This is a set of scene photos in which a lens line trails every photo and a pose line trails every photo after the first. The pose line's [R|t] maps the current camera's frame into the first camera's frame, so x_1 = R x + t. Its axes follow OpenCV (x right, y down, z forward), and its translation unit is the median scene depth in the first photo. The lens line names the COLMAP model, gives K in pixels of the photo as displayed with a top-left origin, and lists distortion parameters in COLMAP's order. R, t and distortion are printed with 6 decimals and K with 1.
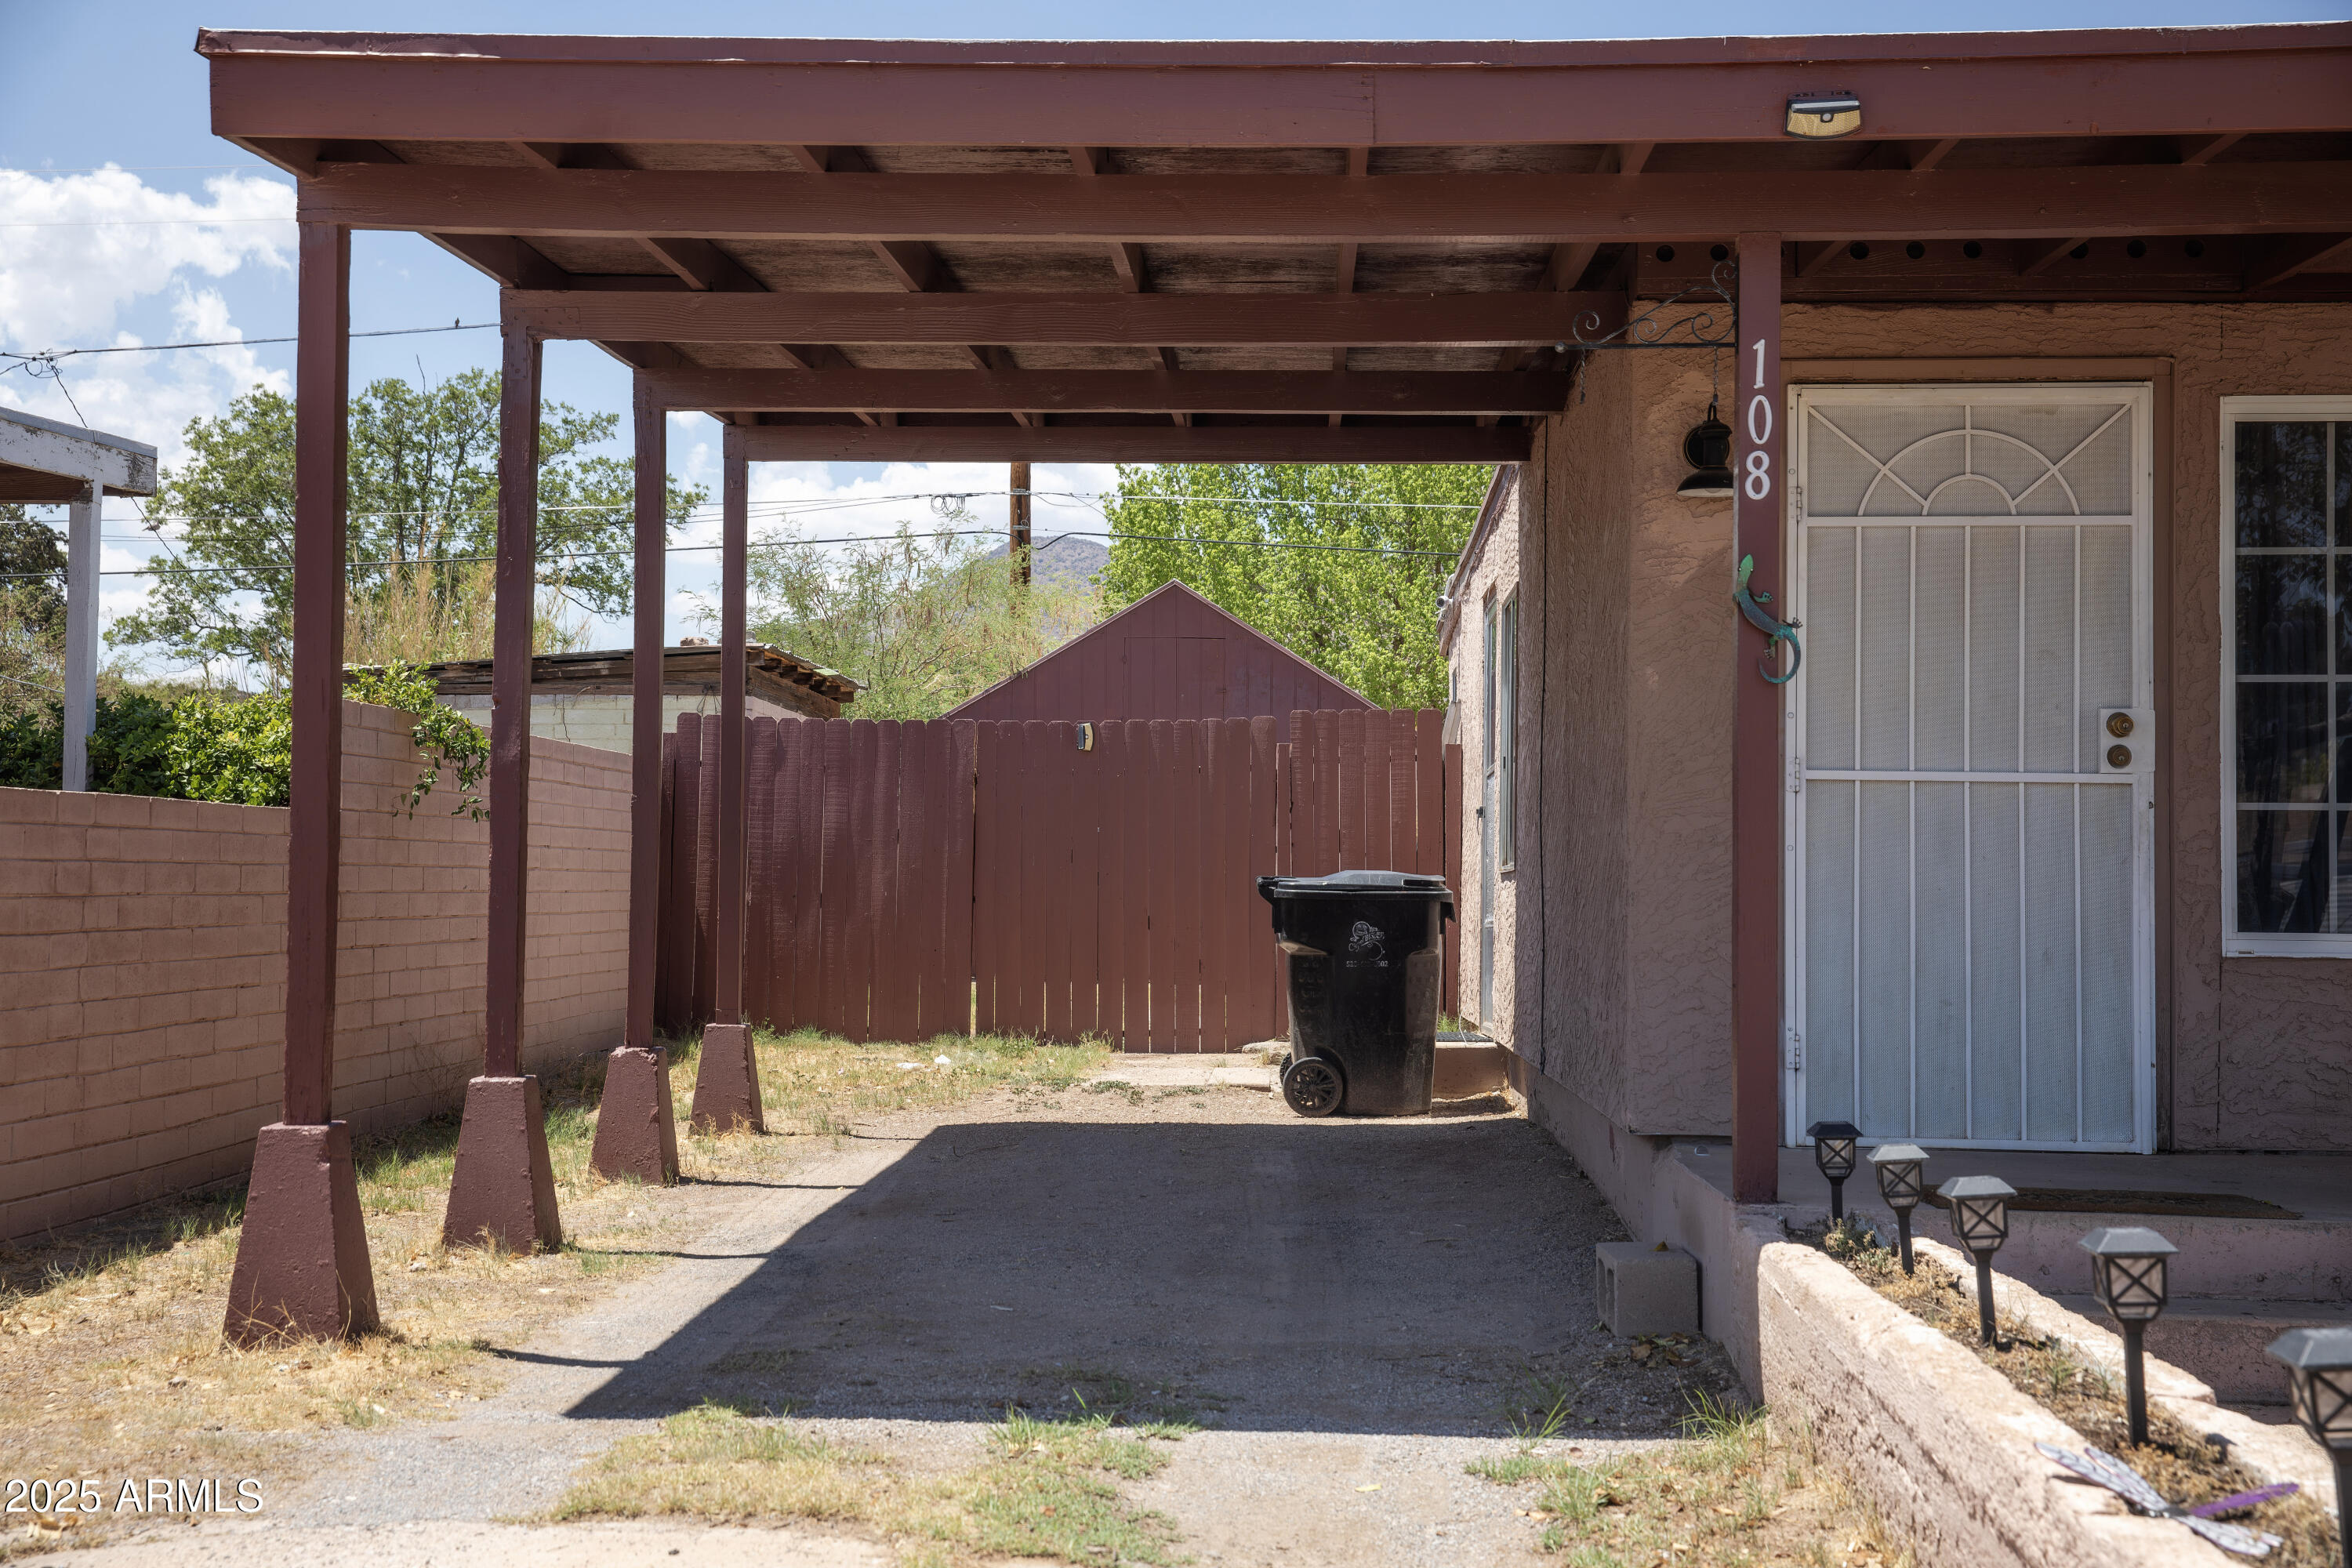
lens RADIAL K [[2978.3, 0, 1176.0], [0, 2978.3, 784.0], [0, 0, 1]] dist [-0.003640, 0.389199]
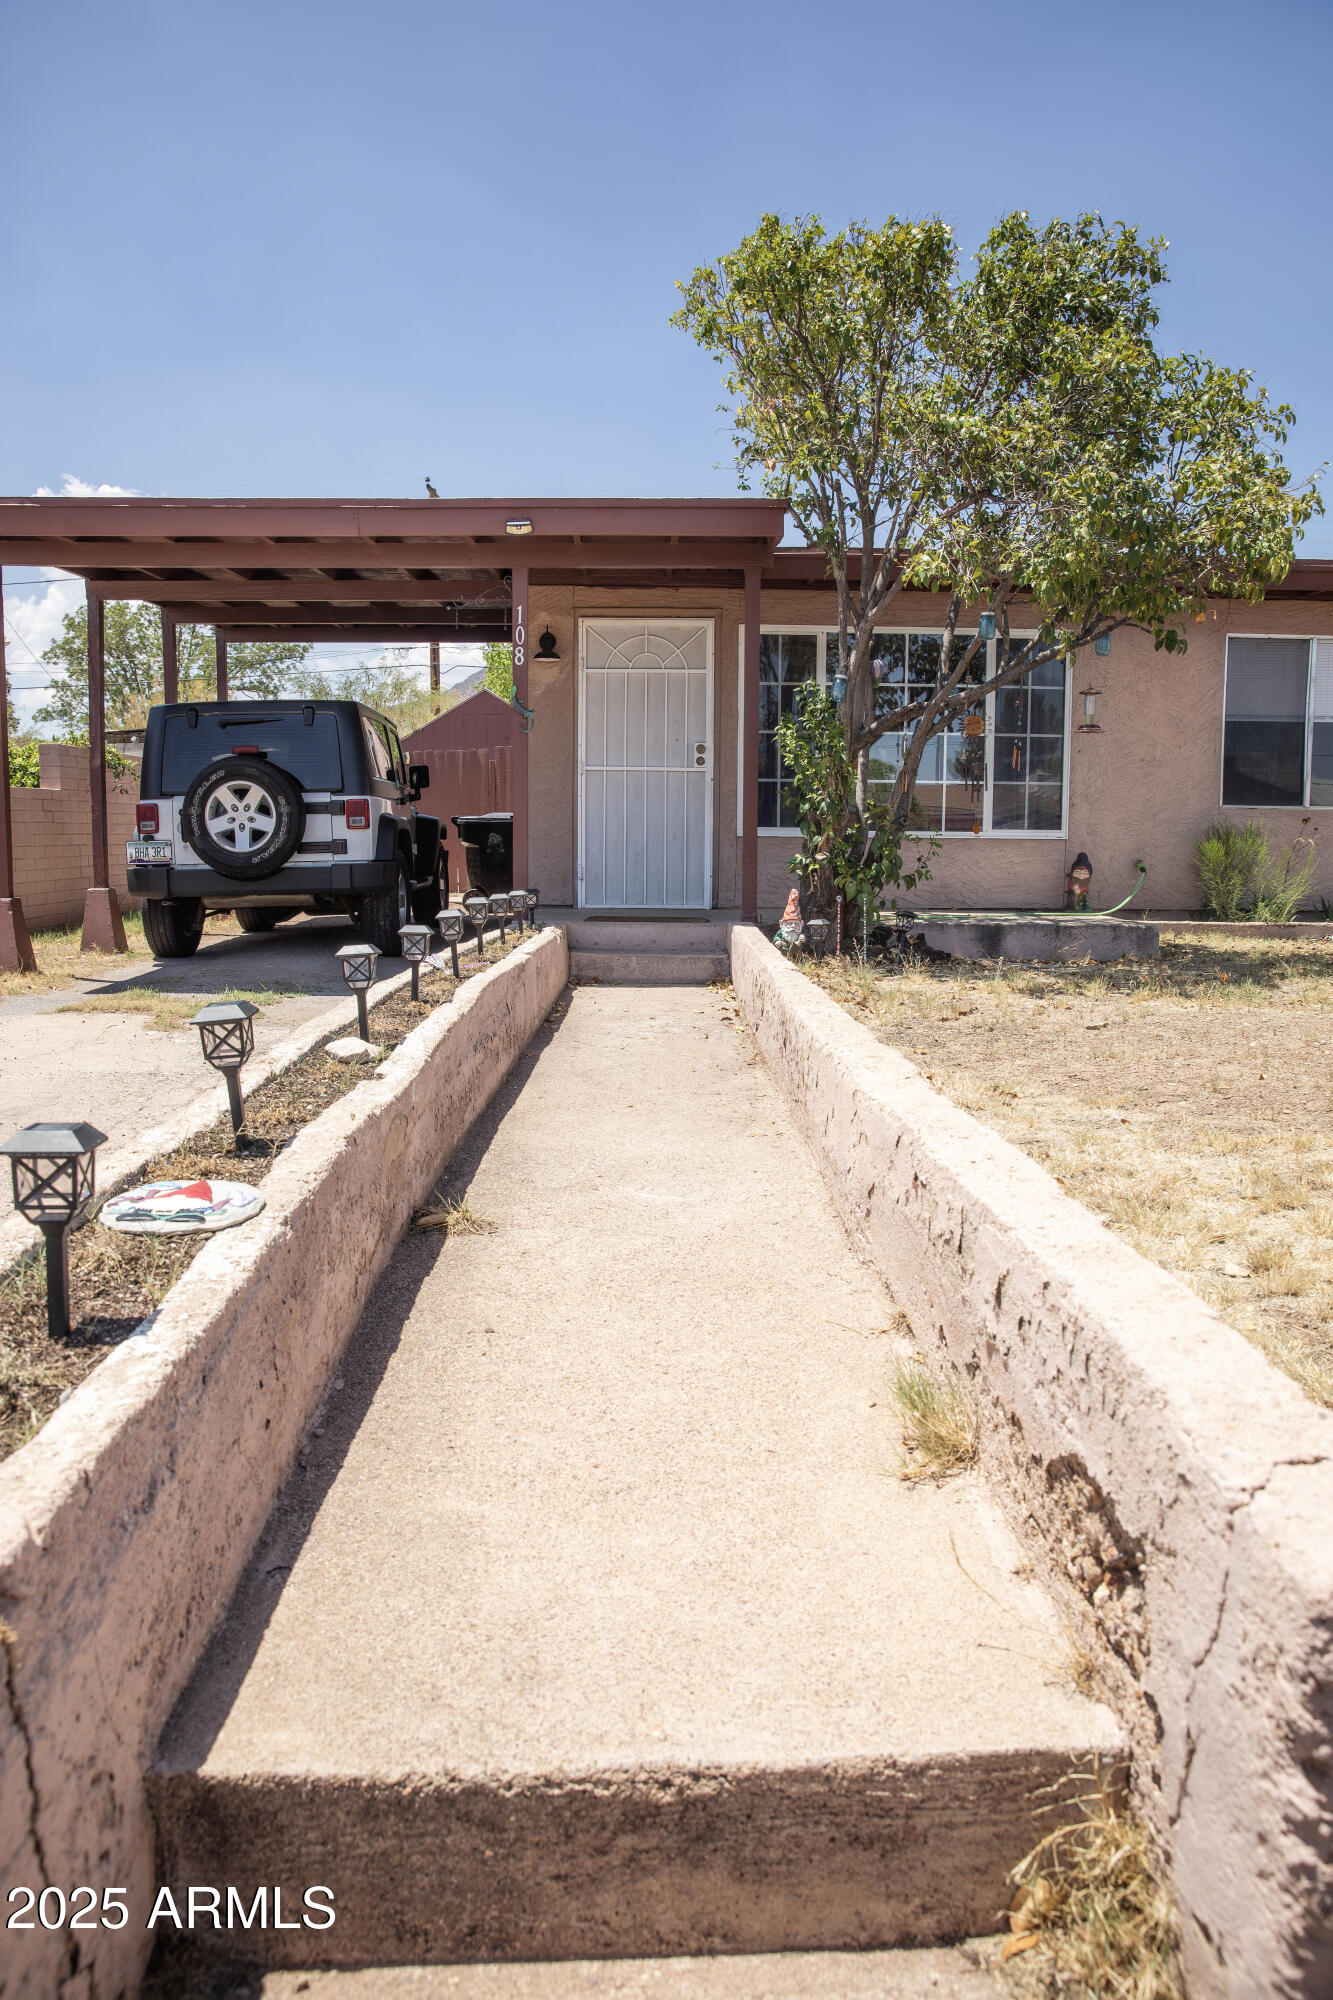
lens RADIAL K [[1439.9, 0, 666.5], [0, 1439.9, 1000.0], [0, 0, 1]] dist [-0.090815, -0.000133]
pose [[0.998266, -0.009474, 0.058103, 0.206515], [0.000808, 0.989078, 0.147390, 0.012522], [-0.058865, -0.147087, 0.987370, -0.289243]]
